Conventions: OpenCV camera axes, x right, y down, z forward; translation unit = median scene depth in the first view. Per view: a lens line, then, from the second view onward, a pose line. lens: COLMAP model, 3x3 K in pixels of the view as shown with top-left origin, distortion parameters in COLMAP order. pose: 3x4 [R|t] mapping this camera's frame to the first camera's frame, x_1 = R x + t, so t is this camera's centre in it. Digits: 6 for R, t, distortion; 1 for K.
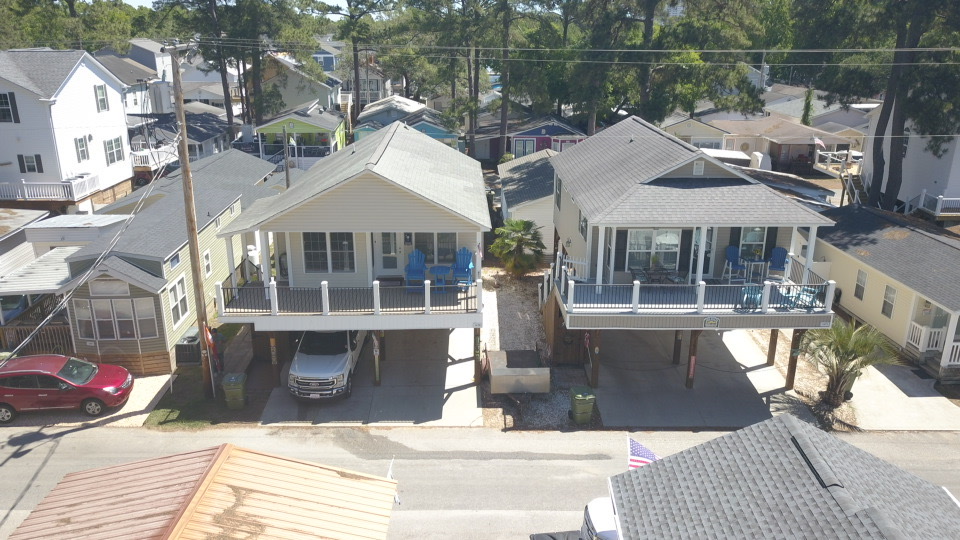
lens RADIAL K [[740.8, 0, 480.0], [0, 740.8, 270.0], [0, 0, 1]] dist [0.180032, -0.001222]
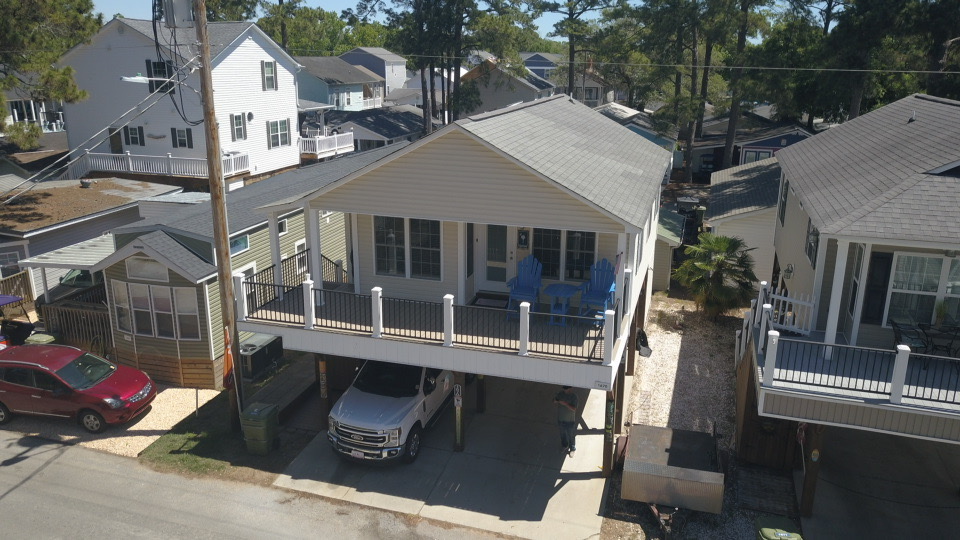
lens RADIAL K [[759.1, 0, 480.0], [0, 759.1, 270.0], [0, 0, 1]] dist [0.076824, -0.100941]
pose [[0.953140, 0.094126, -0.287515, 0.064427], [-0.104130, 0.994369, -0.019666, 0.003112], [0.284045, 0.048683, 0.957574, 0.334031]]
